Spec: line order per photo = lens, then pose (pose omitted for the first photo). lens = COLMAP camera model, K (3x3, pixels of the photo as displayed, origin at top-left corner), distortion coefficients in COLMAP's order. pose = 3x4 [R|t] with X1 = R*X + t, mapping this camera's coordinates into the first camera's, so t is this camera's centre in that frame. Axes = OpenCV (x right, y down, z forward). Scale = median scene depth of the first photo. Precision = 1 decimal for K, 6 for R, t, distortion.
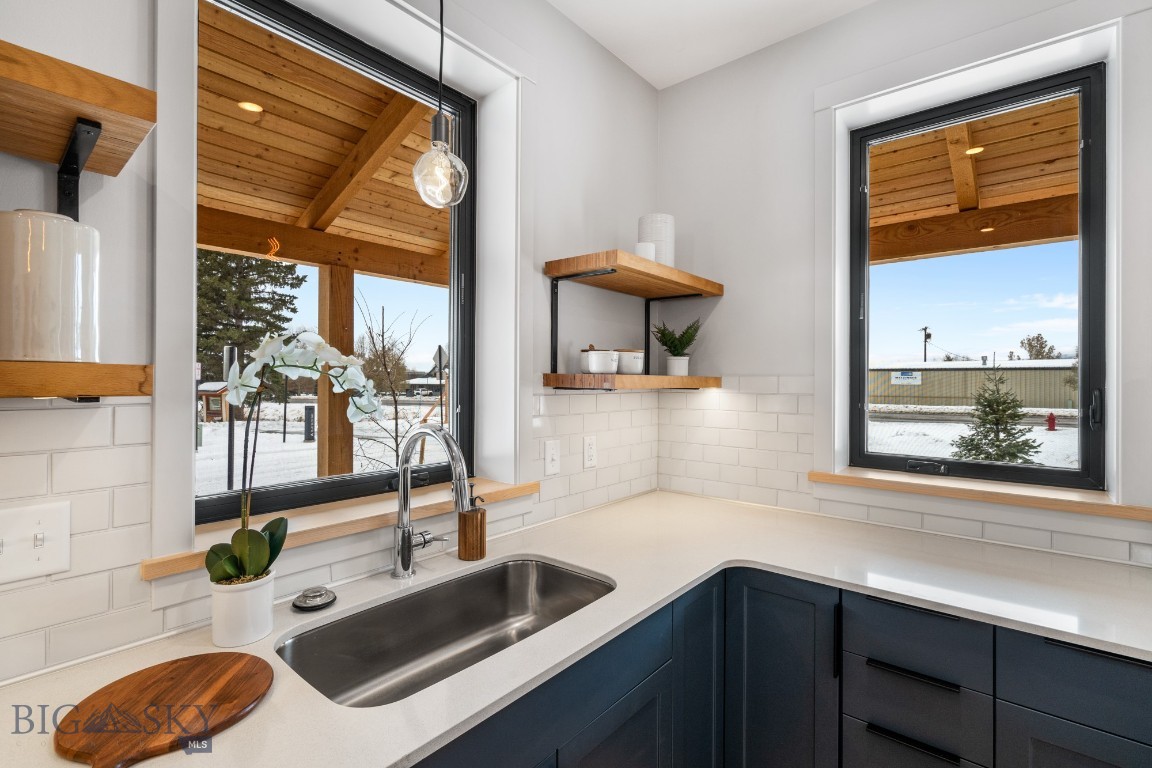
lens RADIAL K [[525.4, 0, 576.0], [0, 525.4, 384.0], [0, 0, 1]] dist [0.000556, 0.000325]
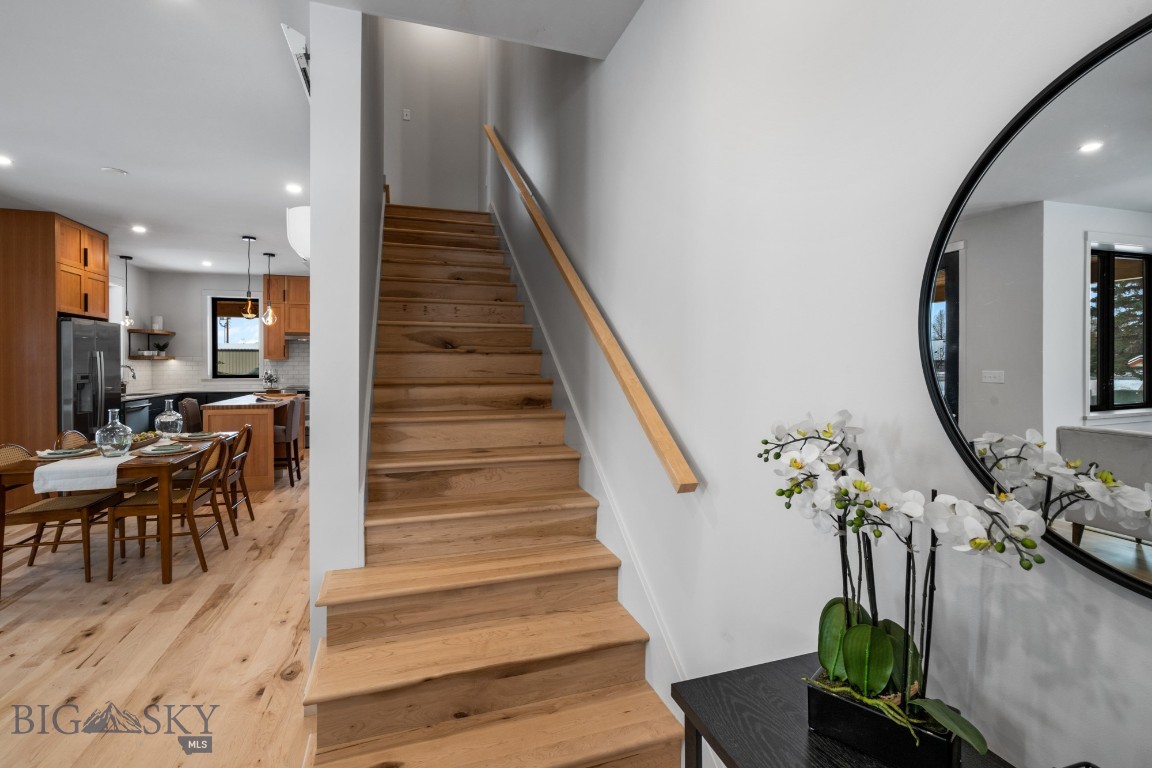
lens RADIAL K [[530.9, 0, 578.0], [0, 530.9, 368.8], [0, 0, 1]] dist [-0.000220, 0.000520]
pose [[0.518241, -0.012464, 0.855144, -1.628430], [0.004242, 0.999919, 0.012004, 0.043380], [-0.855224, -0.002594, 0.518252, -3.778921]]
